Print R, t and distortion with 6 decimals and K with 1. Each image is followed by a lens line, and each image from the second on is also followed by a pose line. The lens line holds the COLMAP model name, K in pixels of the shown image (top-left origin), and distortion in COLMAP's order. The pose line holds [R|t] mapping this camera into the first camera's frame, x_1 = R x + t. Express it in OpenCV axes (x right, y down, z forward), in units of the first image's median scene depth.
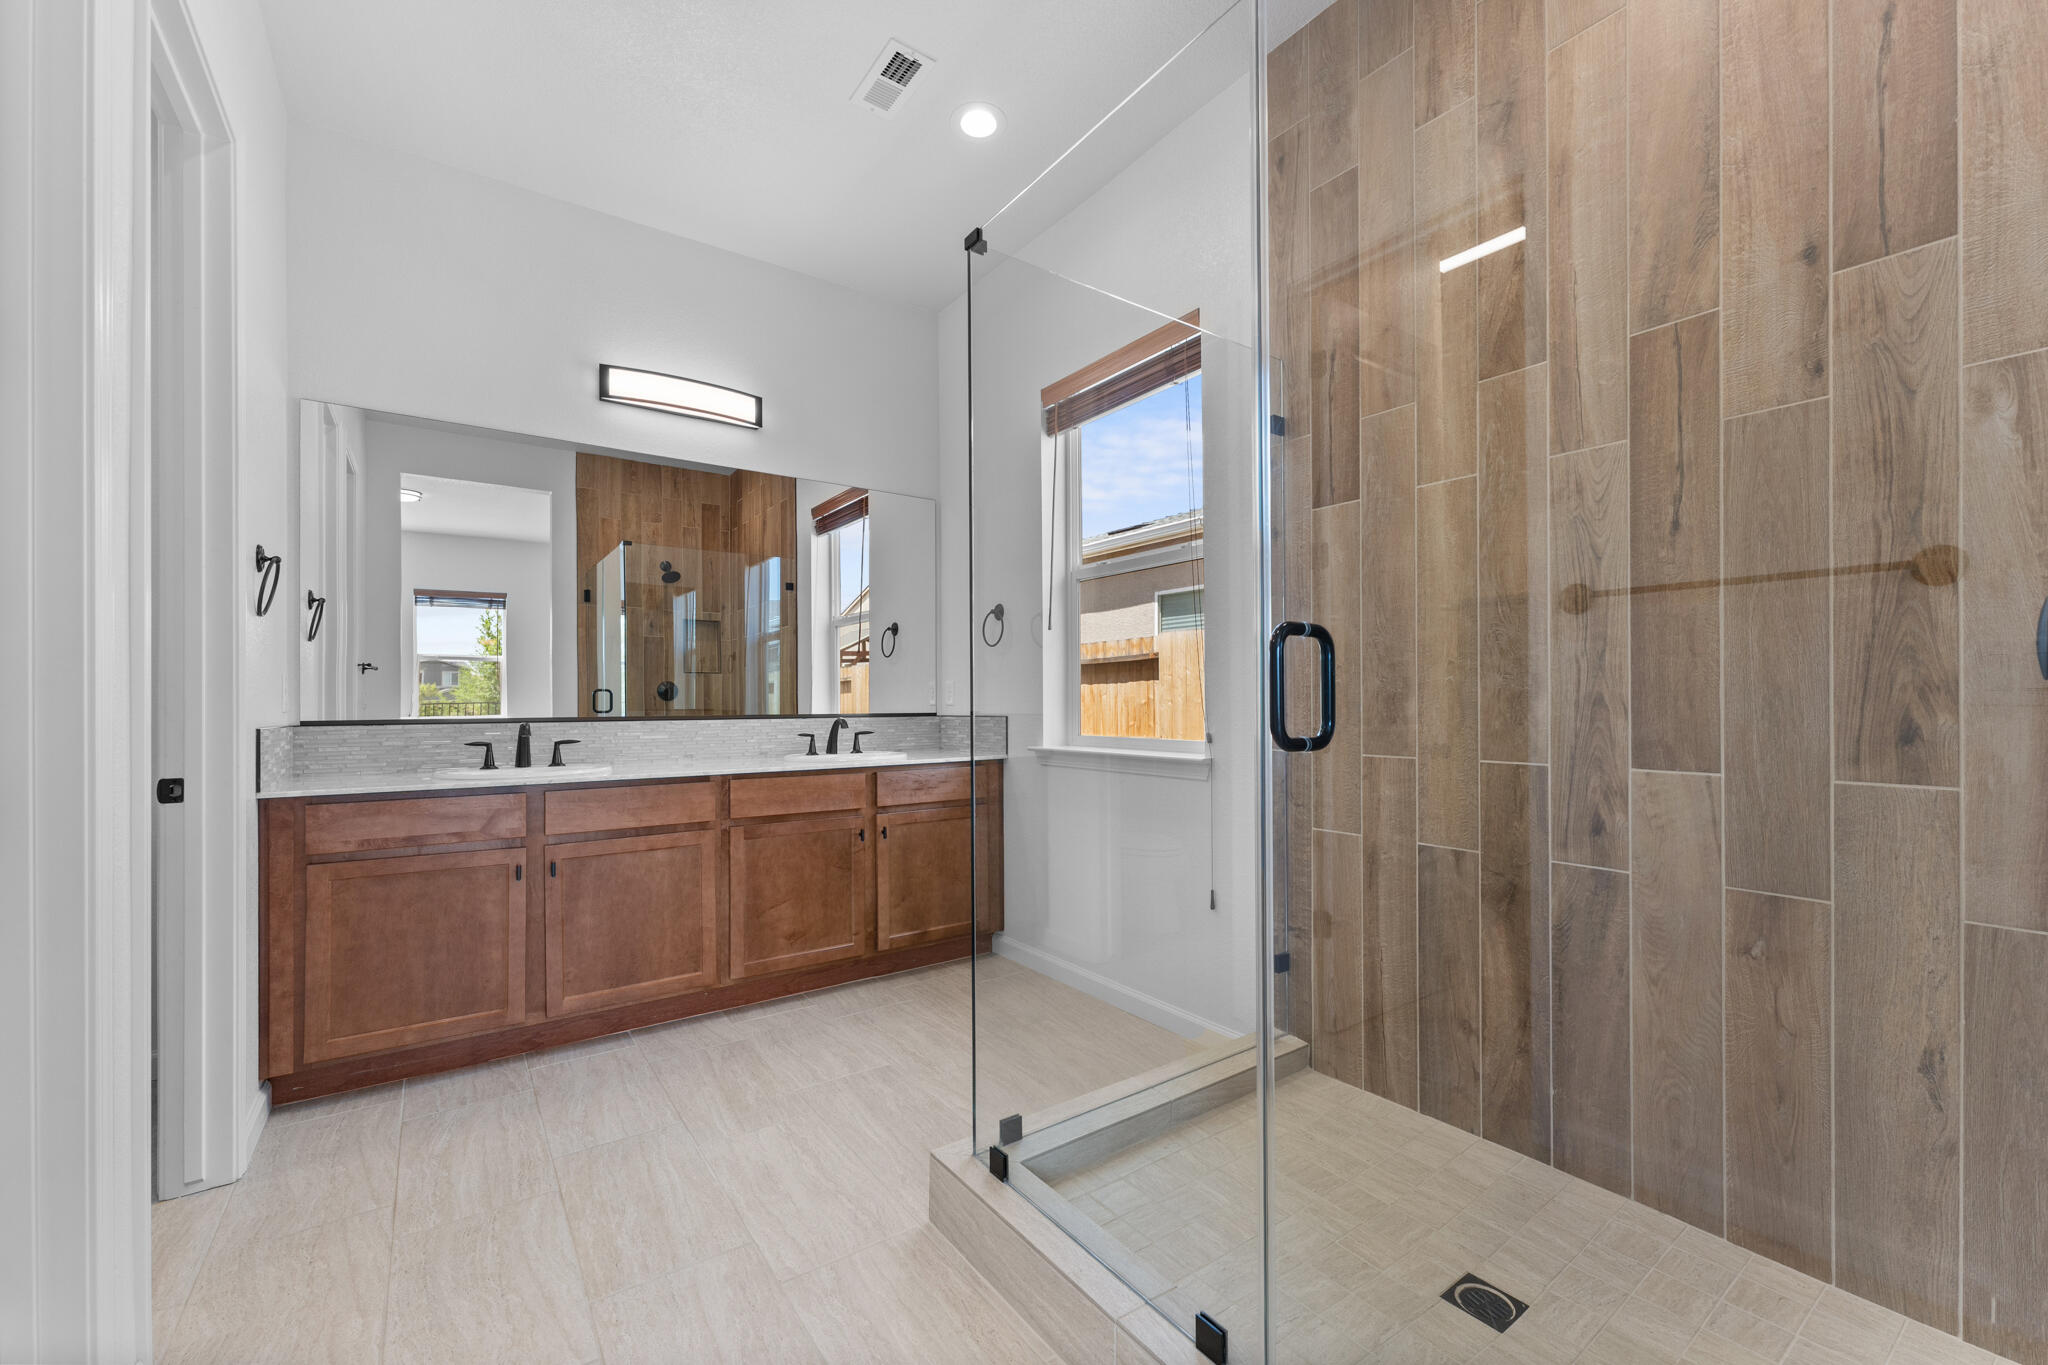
lens RADIAL K [[826.8, 0, 1020.0], [0, 826.8, 701.4], [0, 0, 1]] dist [-0.001081, 0.000290]
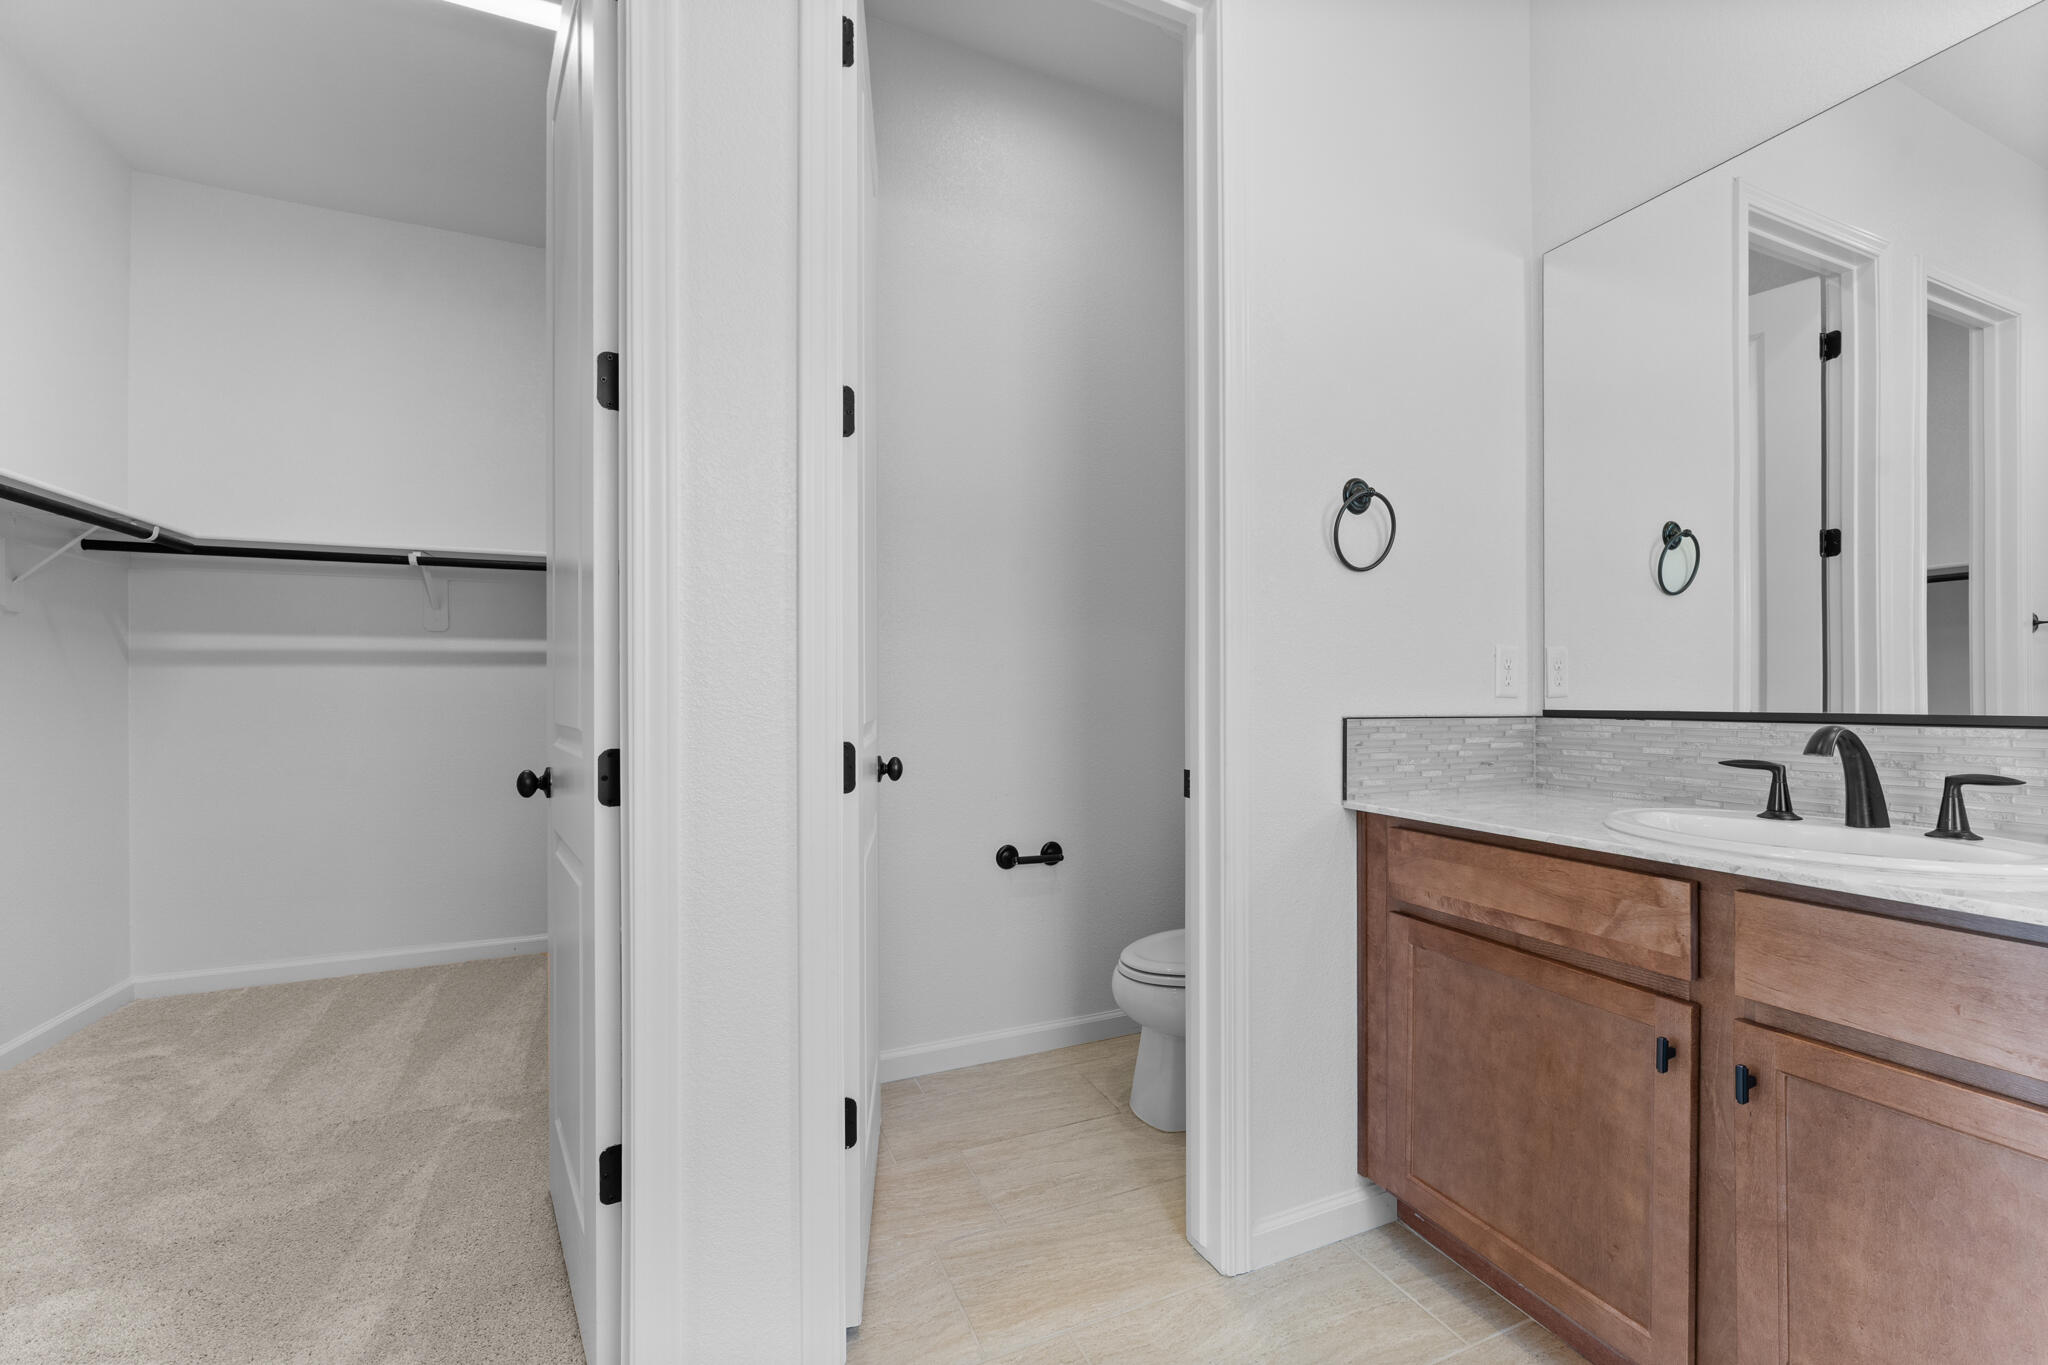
lens RADIAL K [[826.8, 0, 1024.2], [0, 826.8, 691.5], [0, 0, 1]] dist [-0.001081, 0.000290]
pose [[-0.213689, 0.001557, -0.976901, -0.092232], [0.005388, 0.999985, 0.000415, 0.006290], [0.976887, -0.005175, -0.213694, 0.774433]]
